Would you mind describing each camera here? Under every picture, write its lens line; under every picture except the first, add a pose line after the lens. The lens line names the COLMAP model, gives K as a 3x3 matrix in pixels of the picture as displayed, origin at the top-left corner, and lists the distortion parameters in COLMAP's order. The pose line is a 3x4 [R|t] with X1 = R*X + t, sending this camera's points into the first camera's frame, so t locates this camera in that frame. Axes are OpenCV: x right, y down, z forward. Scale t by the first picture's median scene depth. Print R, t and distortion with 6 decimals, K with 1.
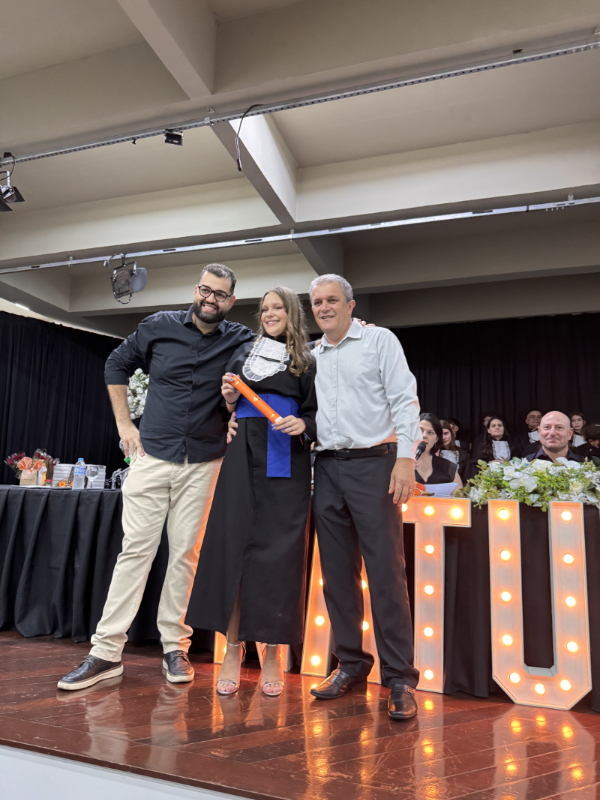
lens RADIAL K [[558.9, 0, 296.6], [0, 558.9, 403.1], [0, 0, 1]] dist [-0.006893, -0.017575]
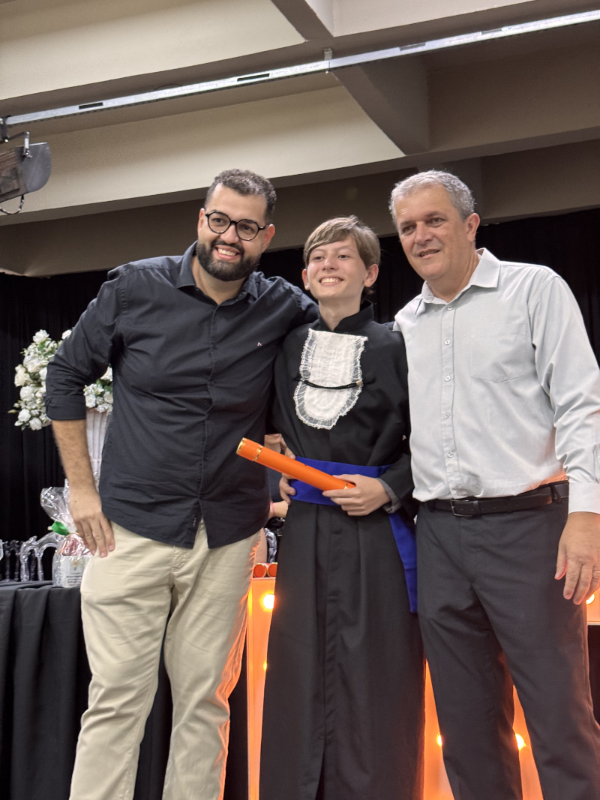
lens RADIAL K [[1099.3, 0, 294.8], [0, 1099.3, 413.0], [0, 0, 1]] dist [0.064717, 0.000000]
pose [[0.997815, -0.055483, -0.035880, -0.028990], [0.057059, 0.997379, 0.044497, -0.038153], [0.033317, -0.046447, 0.998365, -0.047821]]
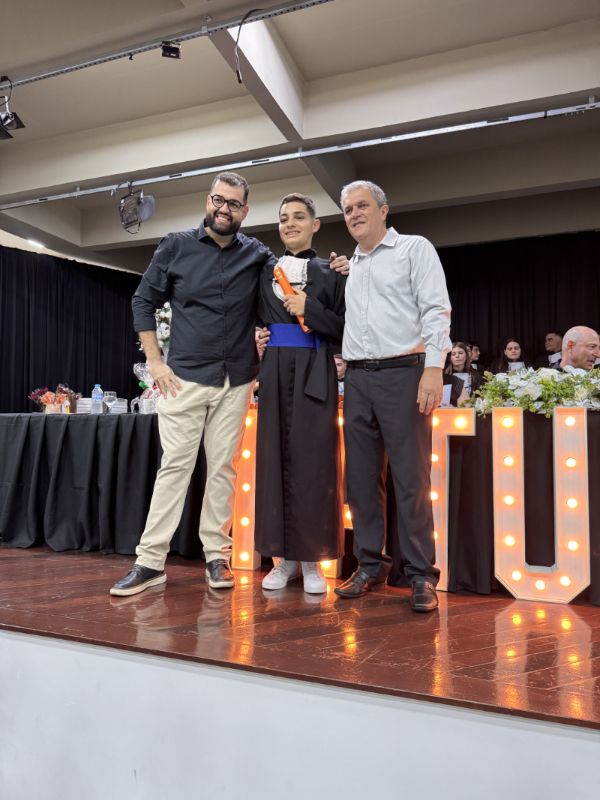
lens RADIAL K [[558.9, 0, 297.7], [0, 558.9, 400.3], [0, 0, 1]] dist [-0.006893, -0.017575]
pose [[0.999010, -0.025065, -0.036748, 0.018118], [0.028954, 0.993574, 0.109418, 0.025359], [0.033769, -0.110374, 0.993316, -0.011942]]
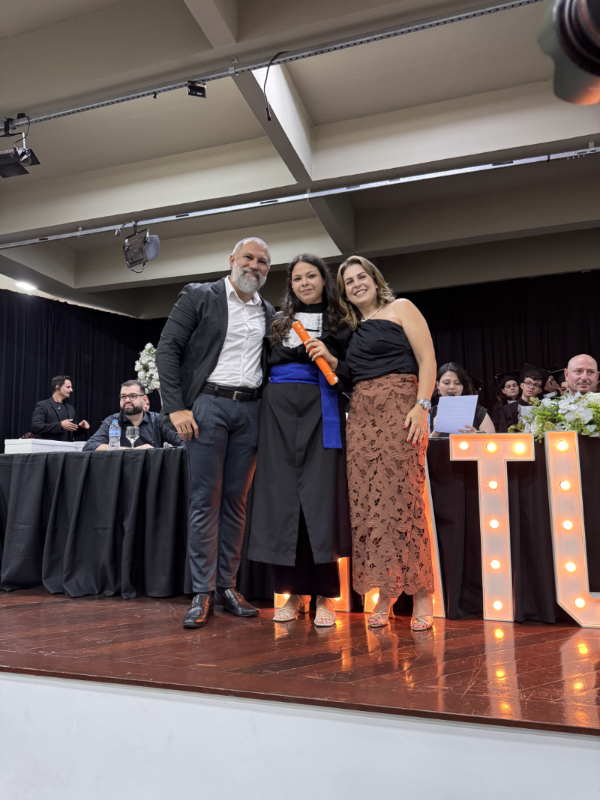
lens RADIAL K [[558.9, 0, 300.5], [0, 558.9, 404.9], [0, 0, 1]] dist [-0.006893, -0.017575]
pose [[0.999052, -0.039363, 0.018590, -0.079193], [0.038643, 0.998545, 0.037602, 0.046005], [-0.020043, -0.036848, 0.999120, 0.001129]]
